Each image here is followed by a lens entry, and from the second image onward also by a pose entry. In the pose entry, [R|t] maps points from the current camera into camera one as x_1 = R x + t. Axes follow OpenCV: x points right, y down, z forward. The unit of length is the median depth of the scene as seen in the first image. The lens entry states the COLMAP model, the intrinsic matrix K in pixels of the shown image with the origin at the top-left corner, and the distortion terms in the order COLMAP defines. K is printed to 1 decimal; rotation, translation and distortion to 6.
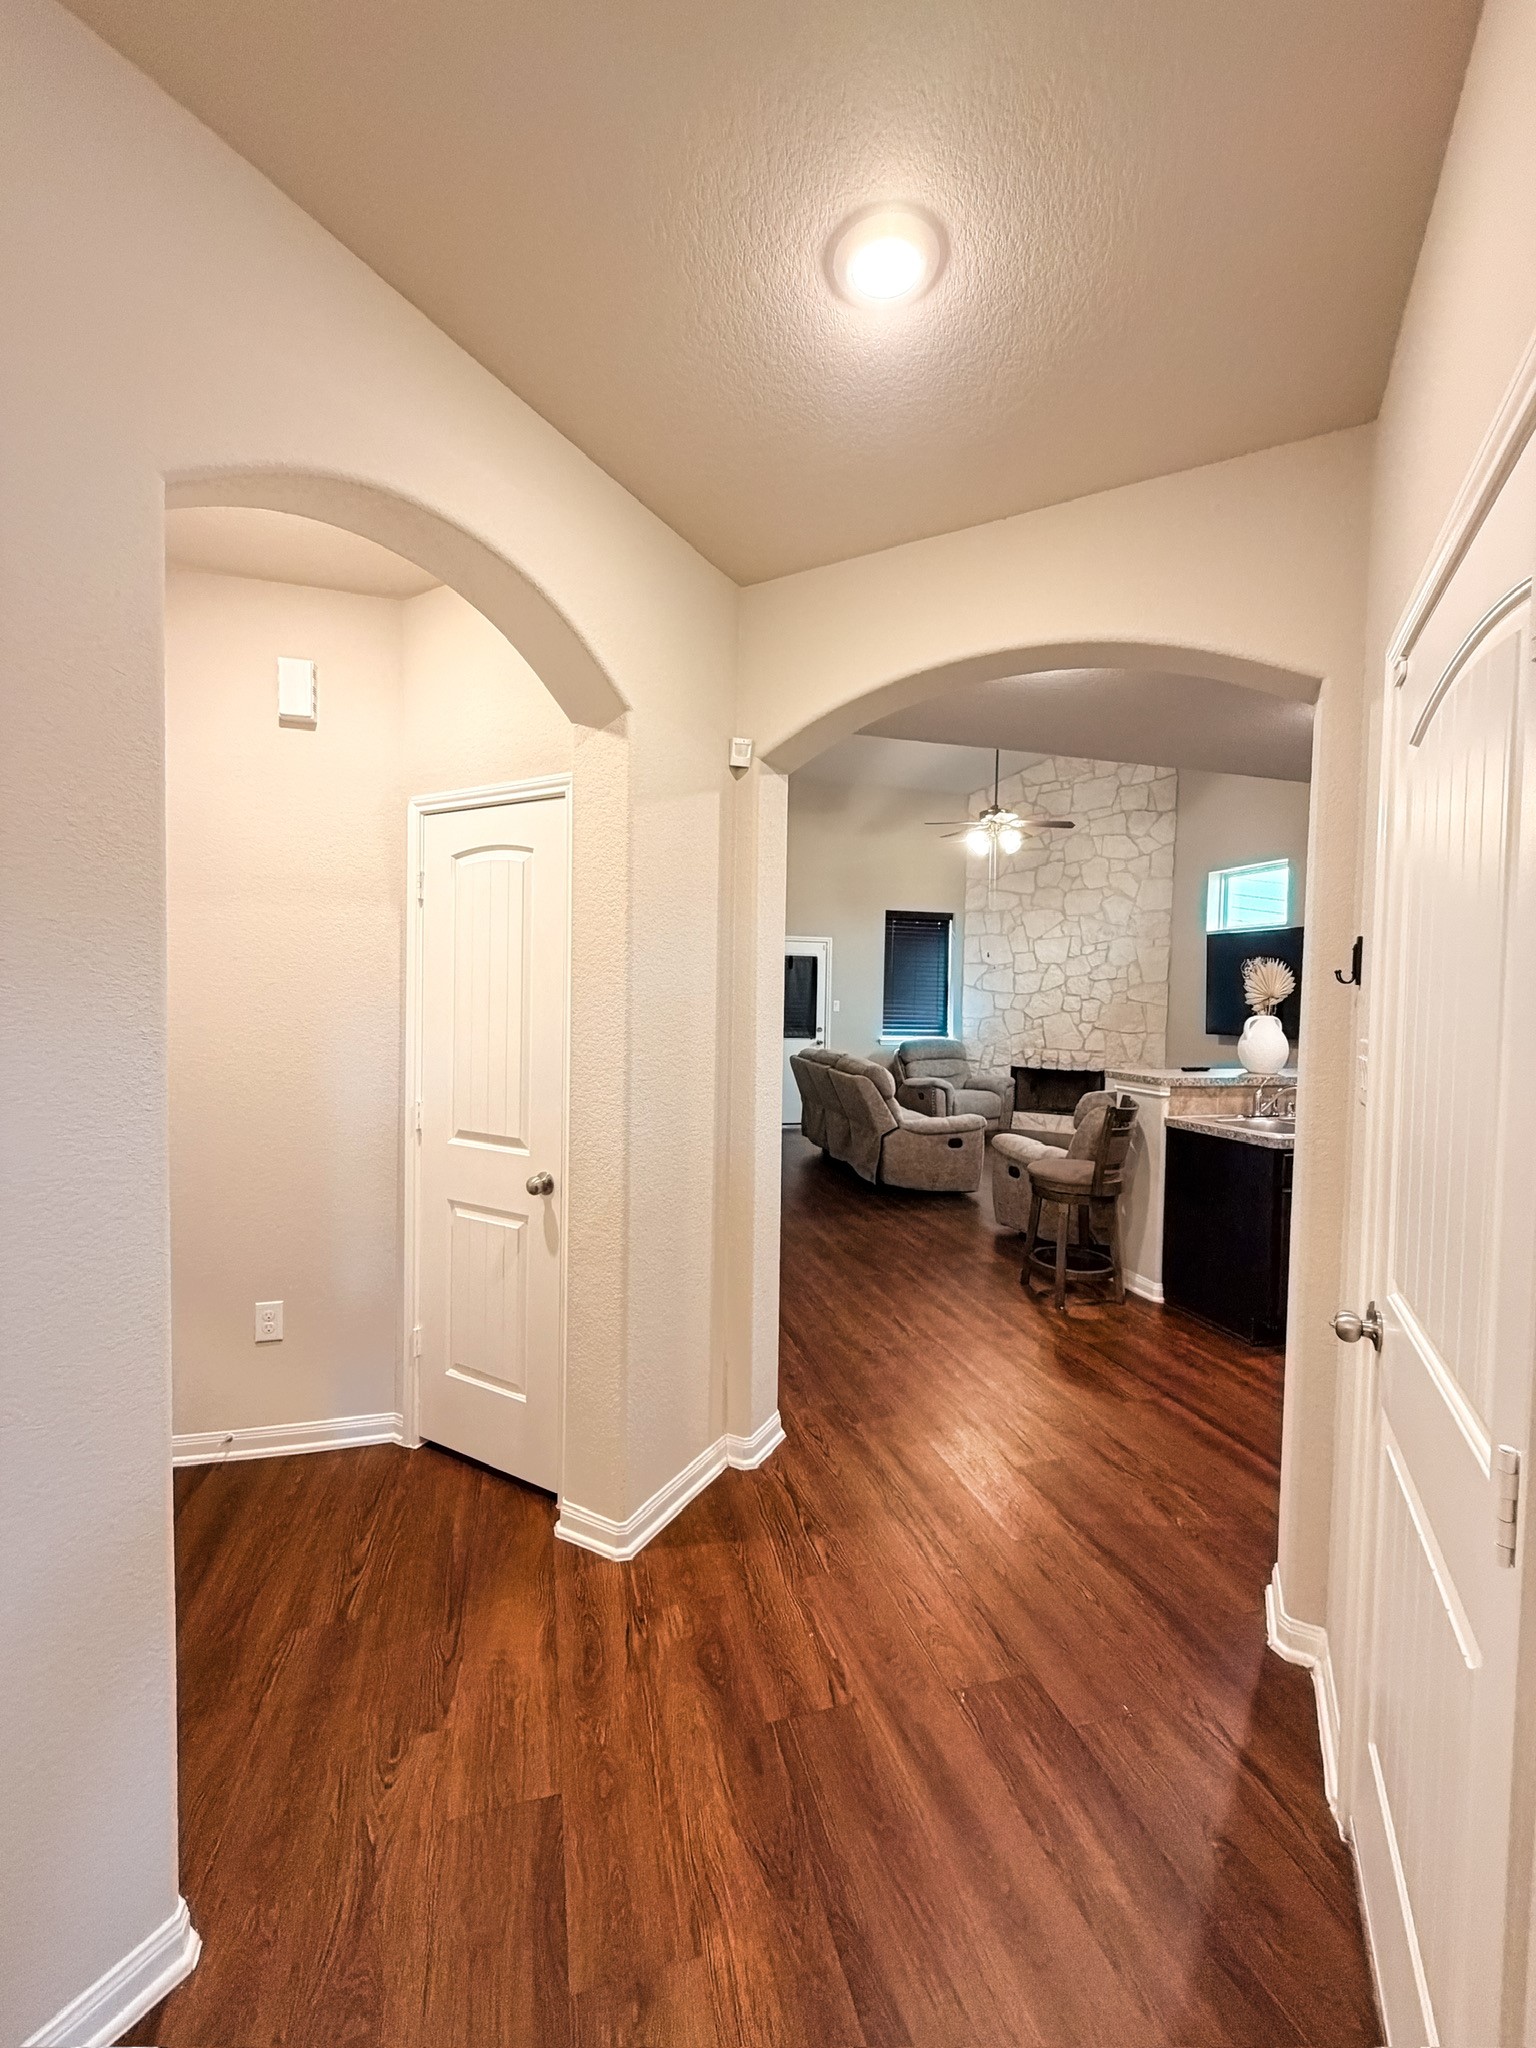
lens RADIAL K [[815.1, 0, 761.9], [0, 815.1, 1017.7], [0, 0, 1]] dist [-0.001837, -0.000048]
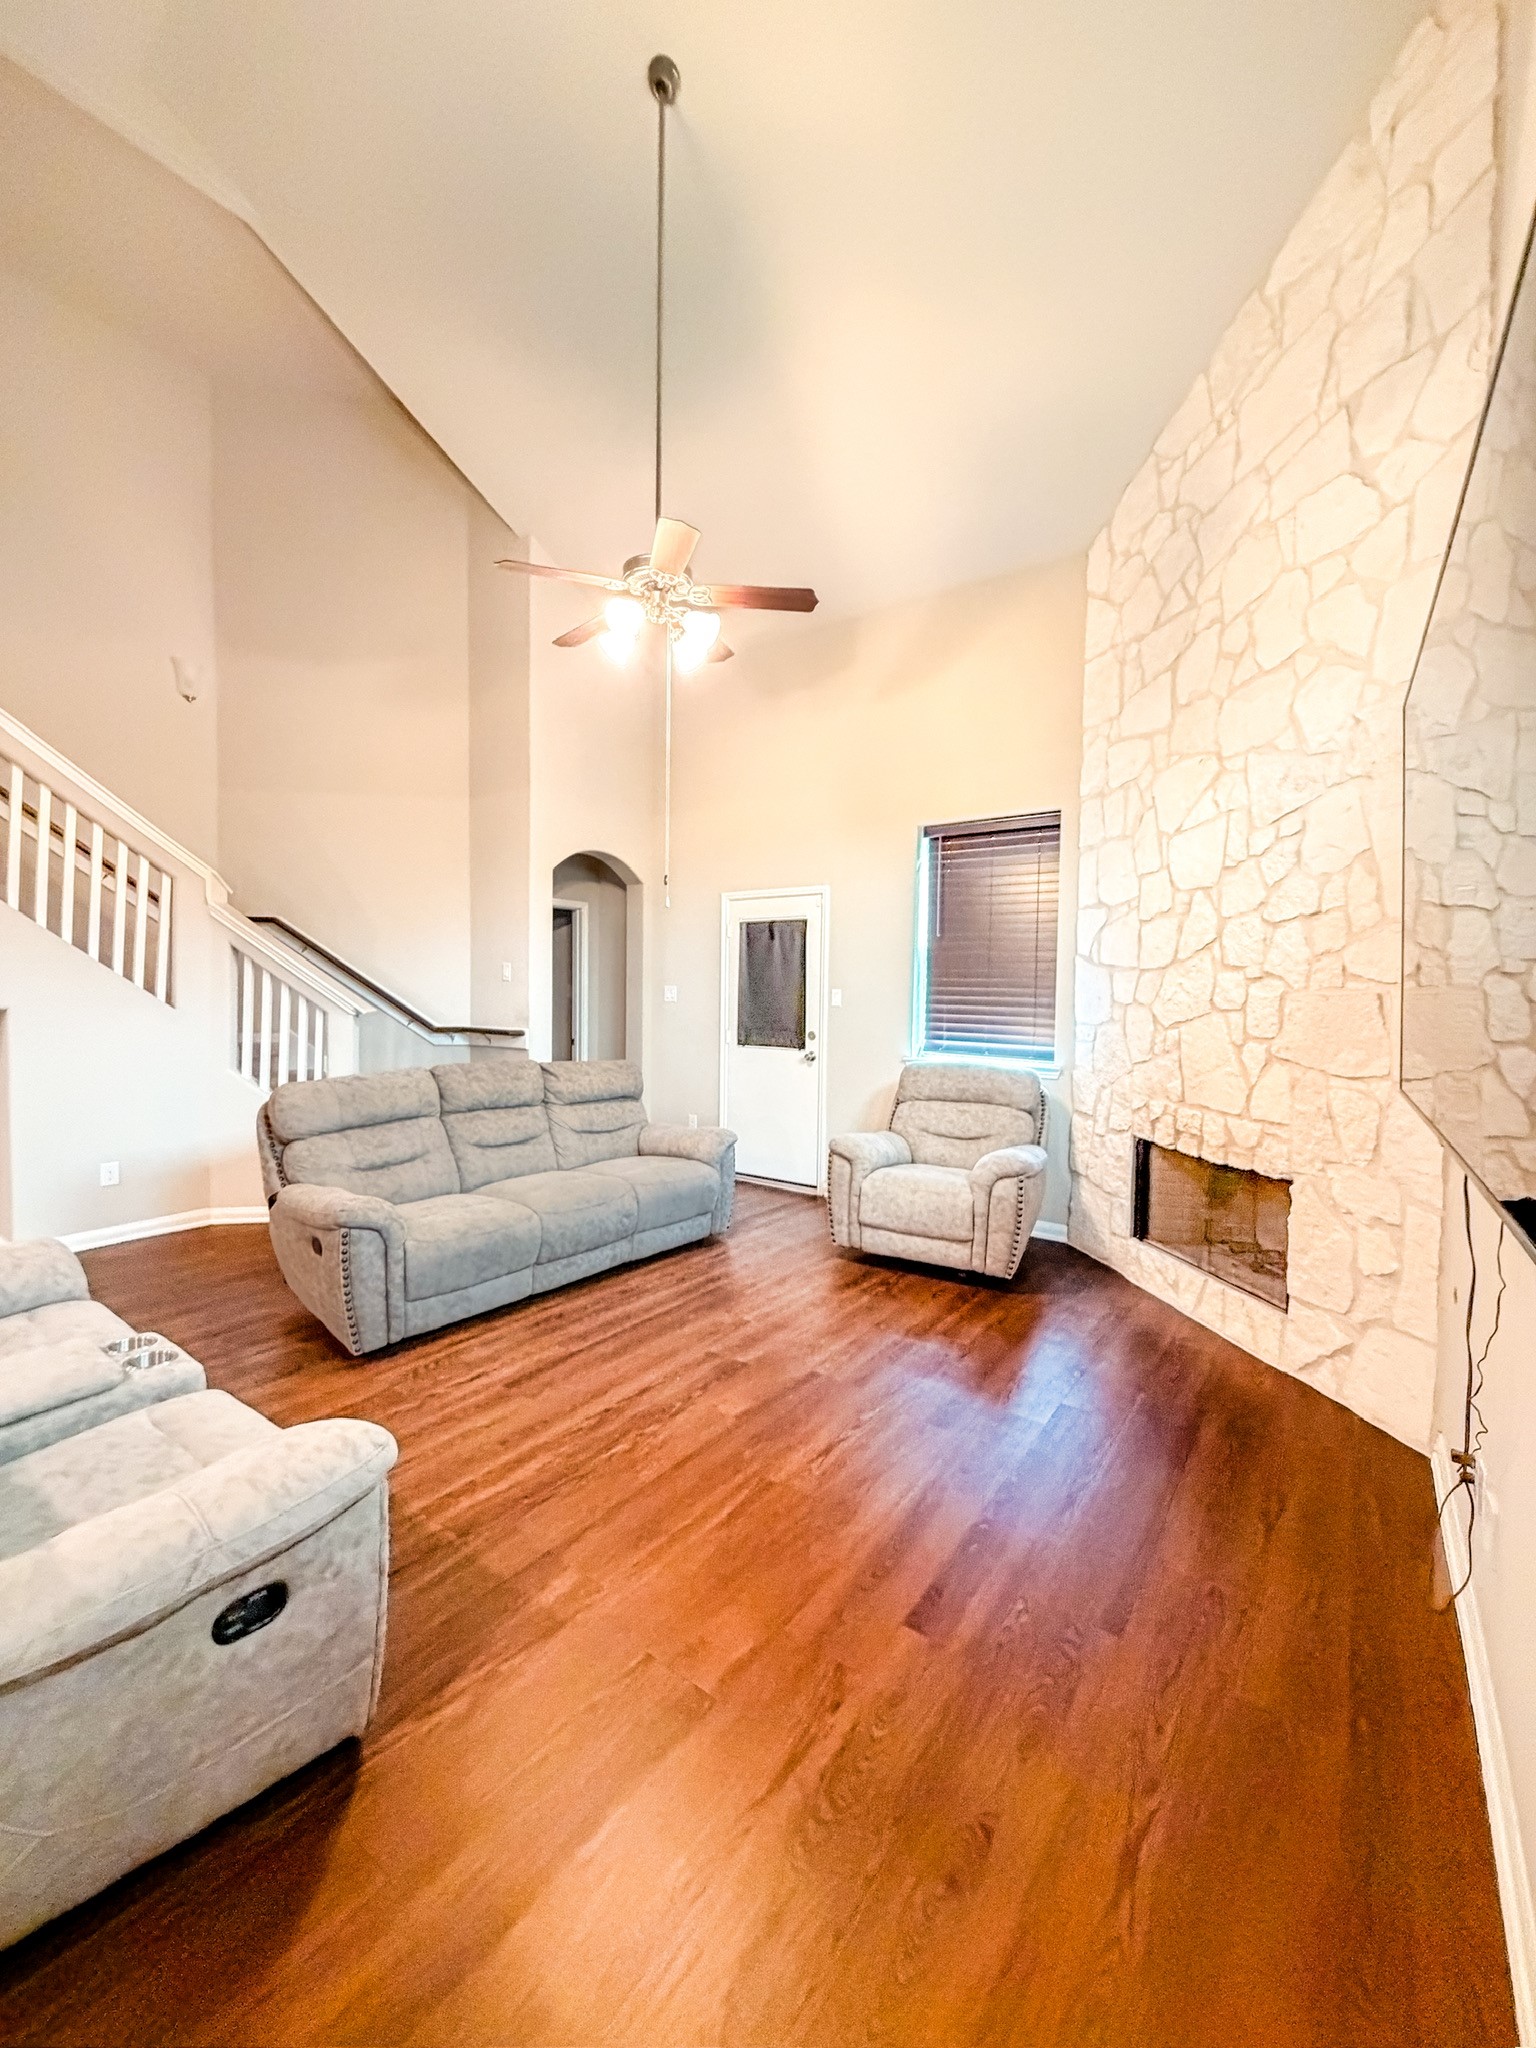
lens RADIAL K [[815.1, 0, 768.2], [0, 815.1, 1019.9], [0, 0, 1]] dist [-0.001837, -0.000048]
pose [[0.627569, 0.019884, -0.778307, 0.537078], [-0.026385, 0.999643, 0.004263, 0.000786], [0.778114, 0.017860, 0.627870, 0.592485]]
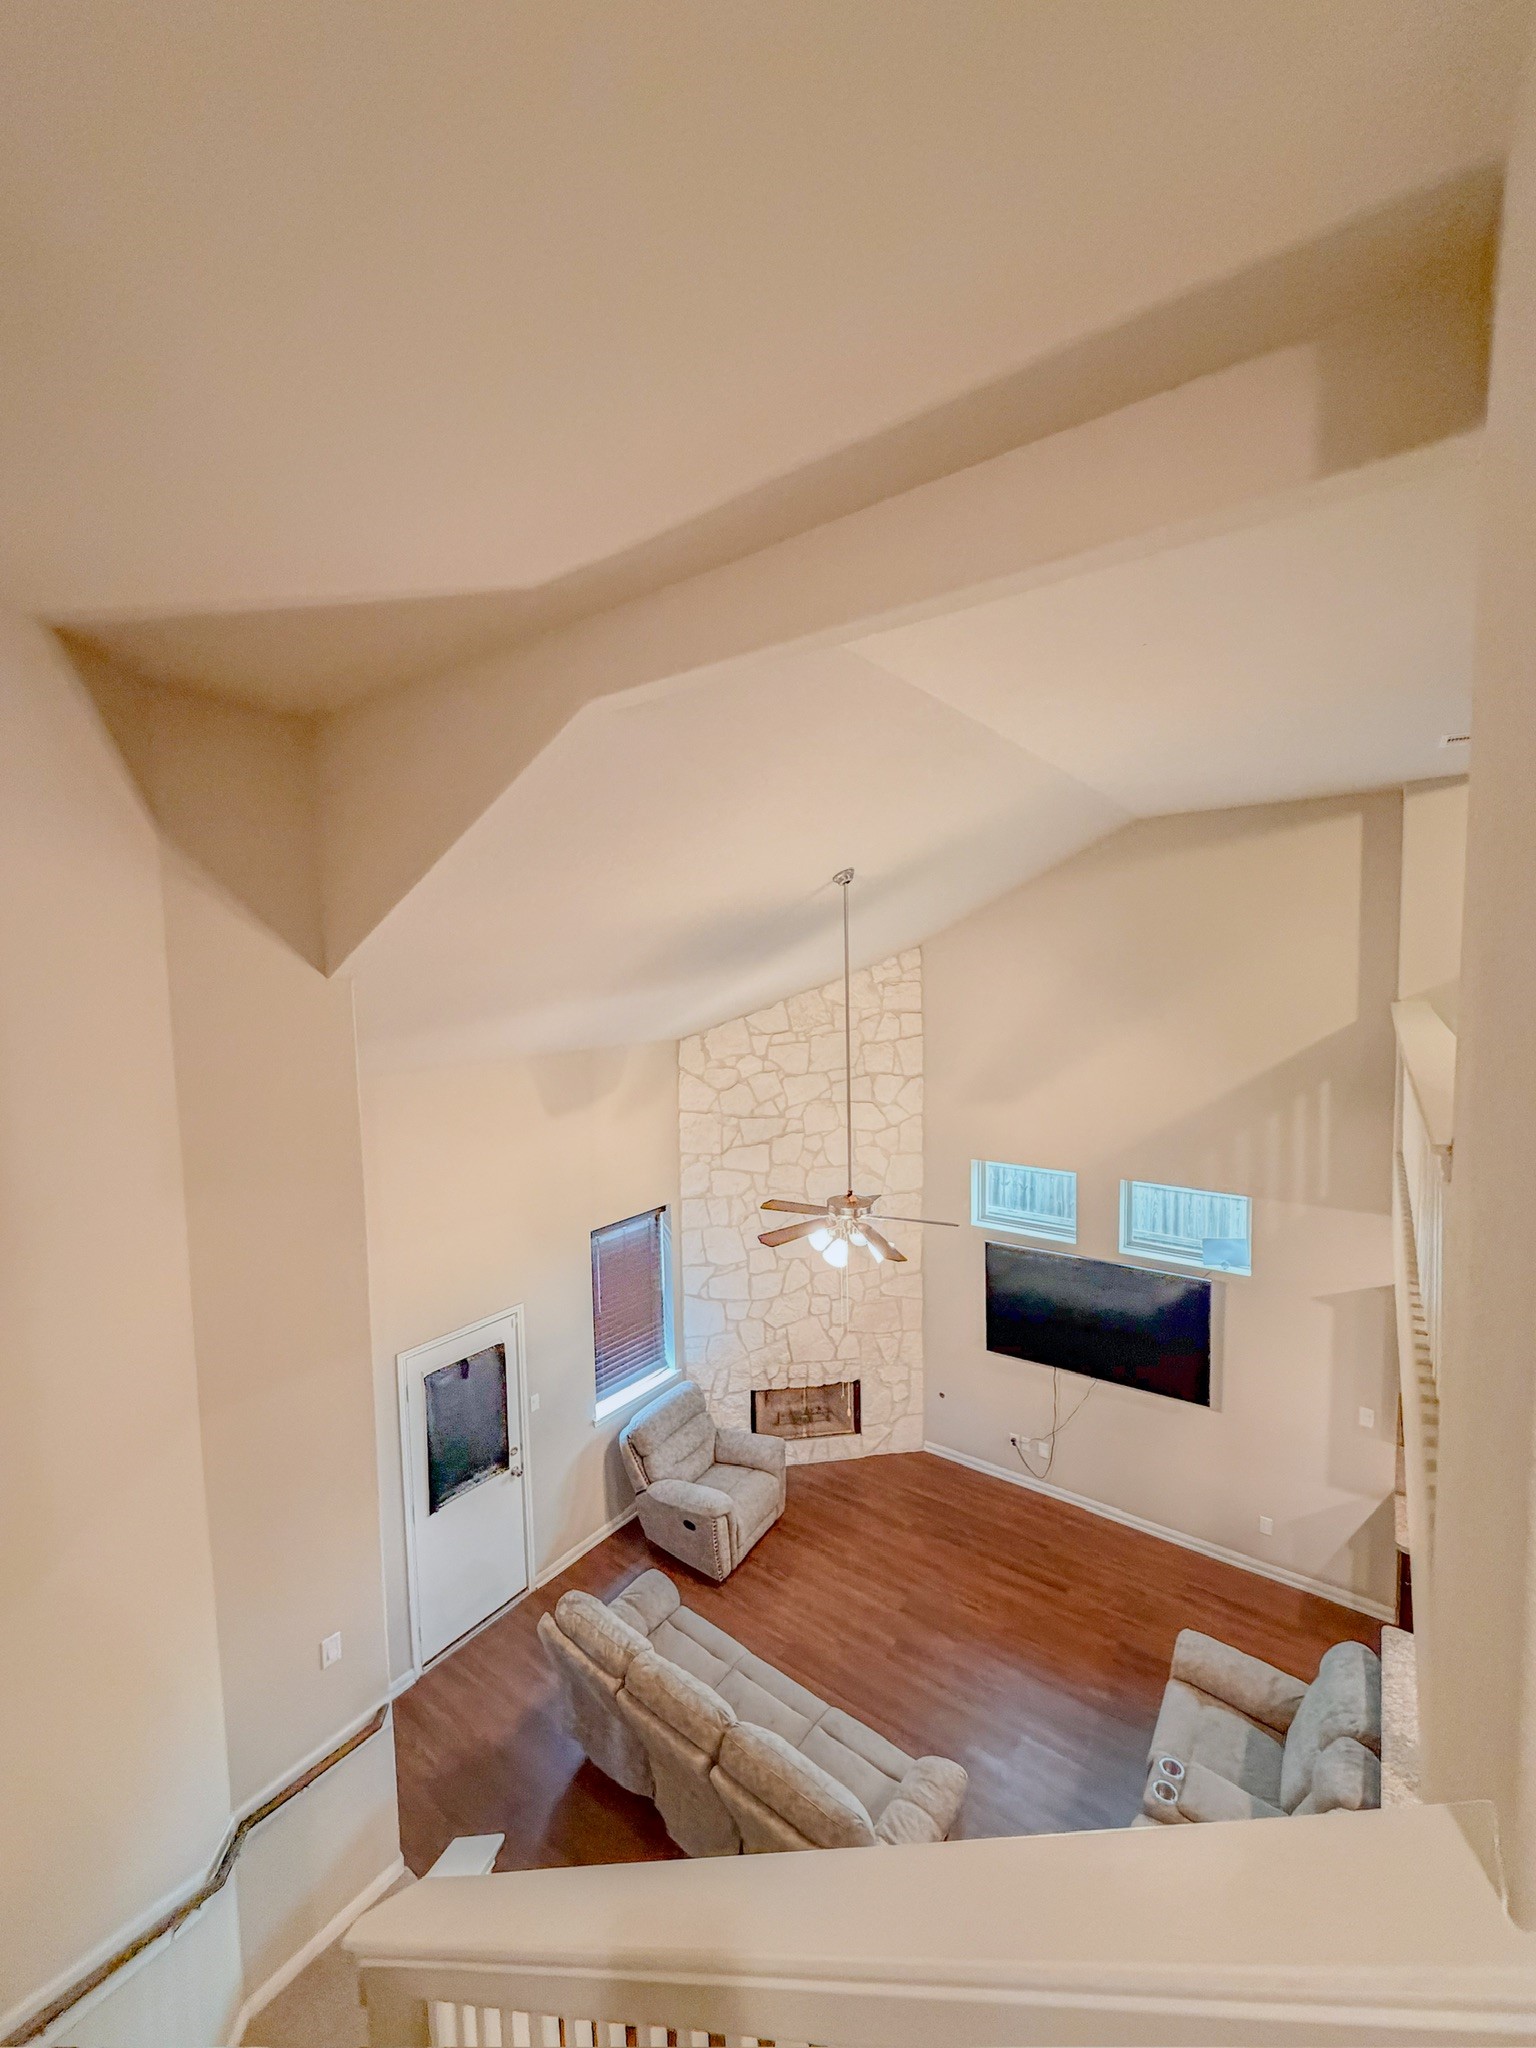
lens RADIAL K [[815.1, 0, 759.7], [0, 815.1, 1029.6], [0, 0, 1]] dist [-0.001837, -0.000048]
pose [[0.785819, -0.076268, 0.613735, -0.141202], [0.053313, 0.997027, 0.055638, -0.336083], [-0.616154, -0.011001, 0.787549, 0.400632]]
